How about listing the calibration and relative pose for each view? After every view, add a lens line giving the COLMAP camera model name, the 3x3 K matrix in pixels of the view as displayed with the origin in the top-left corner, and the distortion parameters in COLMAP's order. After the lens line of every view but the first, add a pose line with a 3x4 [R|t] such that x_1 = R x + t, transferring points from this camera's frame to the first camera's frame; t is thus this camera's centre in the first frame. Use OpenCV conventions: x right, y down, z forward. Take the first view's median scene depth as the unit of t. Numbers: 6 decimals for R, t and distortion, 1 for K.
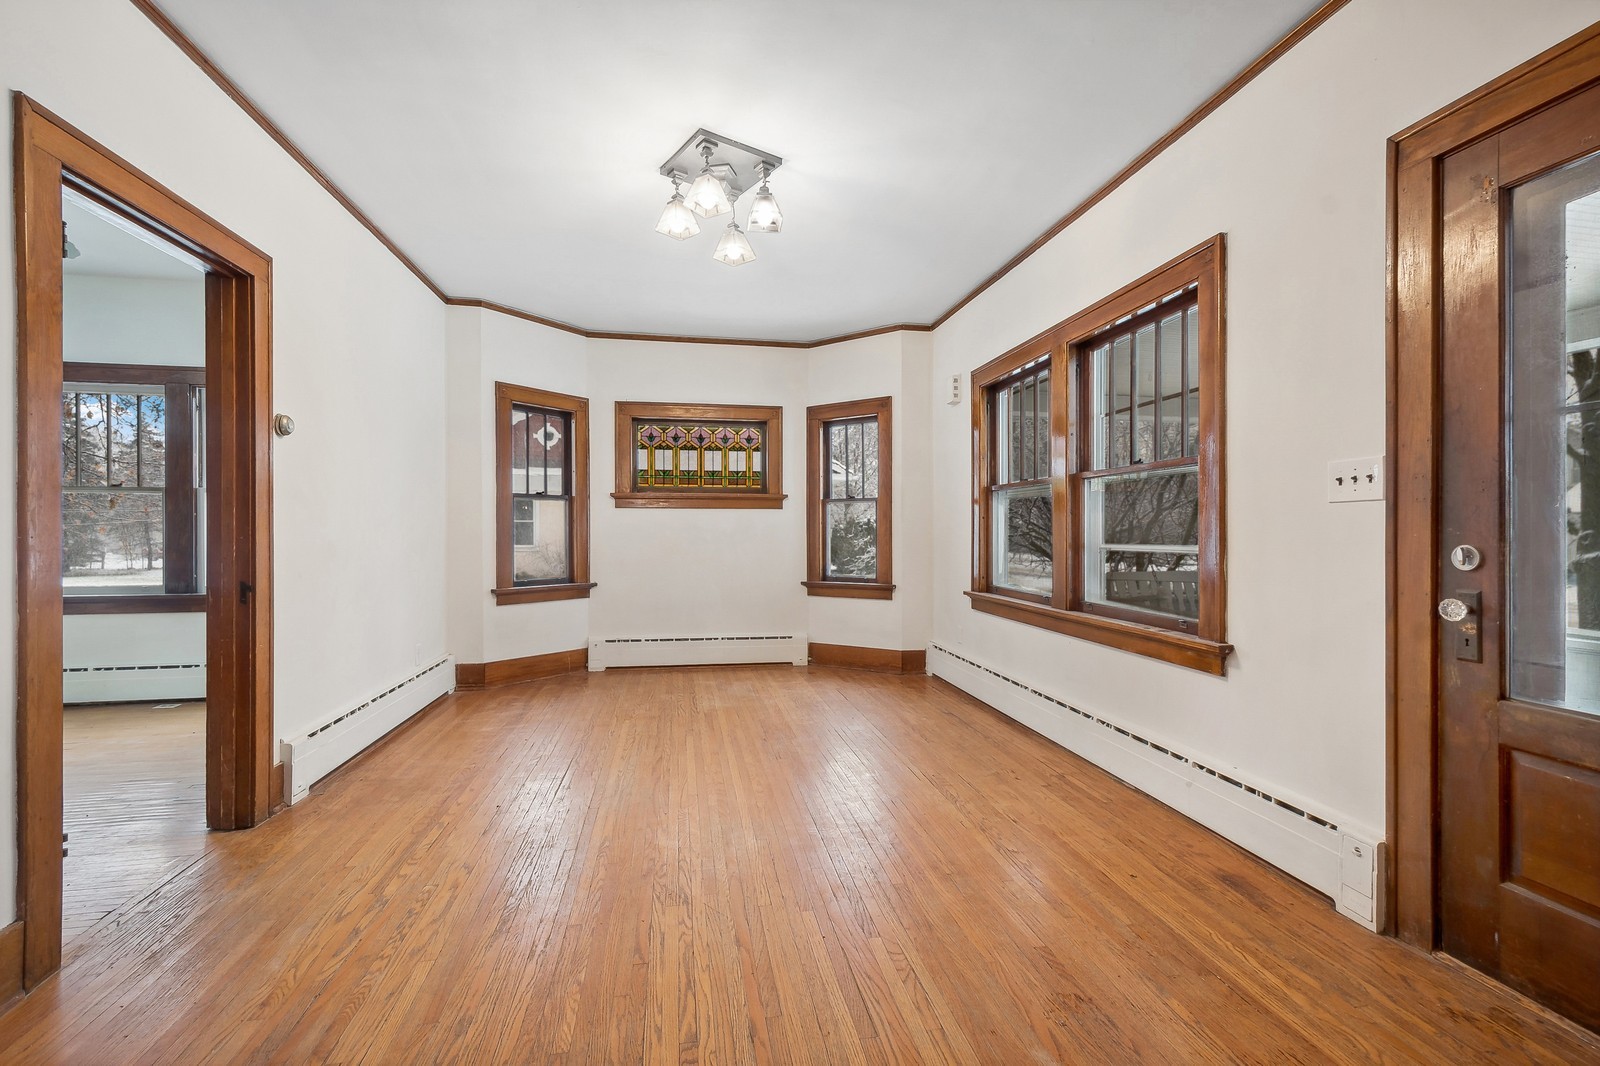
lens RADIAL K [[704.0, 0, 818.5], [0, 704.0, 524.8], [0, 0, 1]] dist [0.001836, 0.000030]
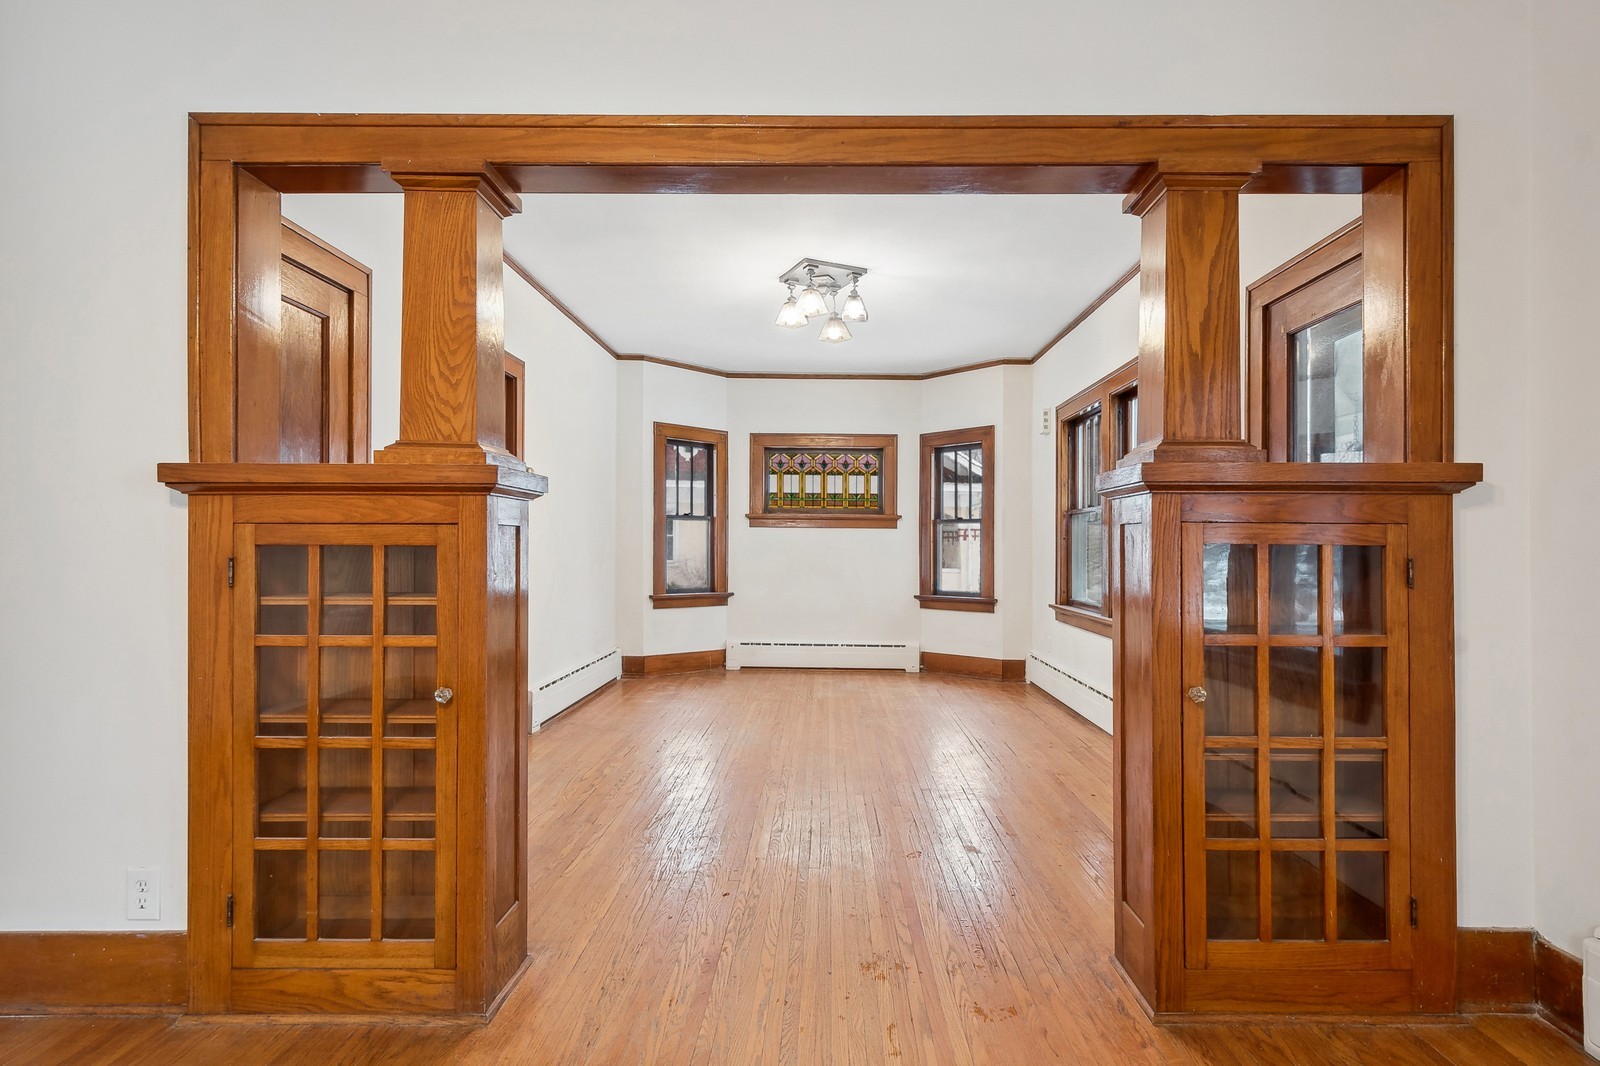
lens RADIAL K [[837.7, 0, 819.4], [0, 837.7, 538.4], [0, 0, 1]] dist [-0.000789, 0.000847]
pose [[0.978633, 0.006025, -0.205525, 0.102909], [-0.006252, 0.999980, -0.000453, -0.005603], [0.205518, 0.001729, 0.978652, -0.309584]]
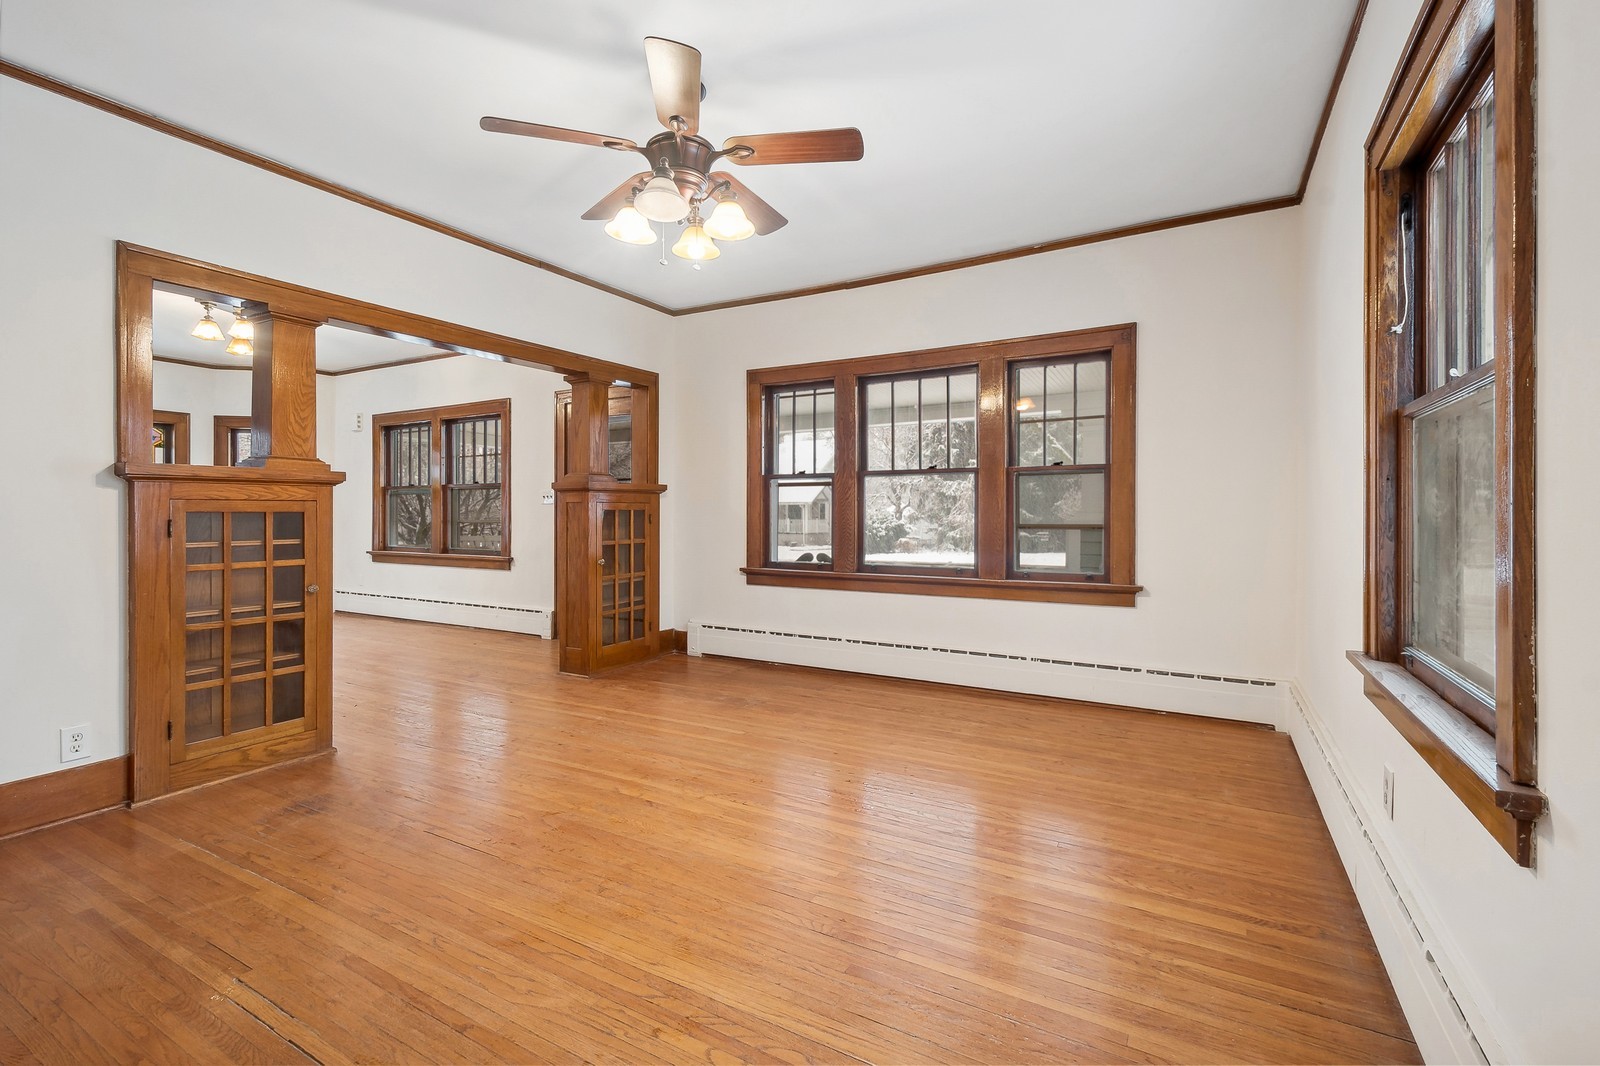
lens RADIAL K [[704.0, 0, 818.5], [0, 704.0, 524.8], [0, 0, 1]] dist [0.001836, 0.000030]
pose [[0.643390, -0.012019, 0.765444, -0.304061], [-0.008058, 0.999715, 0.022471, -0.007714], [-0.765496, -0.020626, 0.643110, -0.690463]]
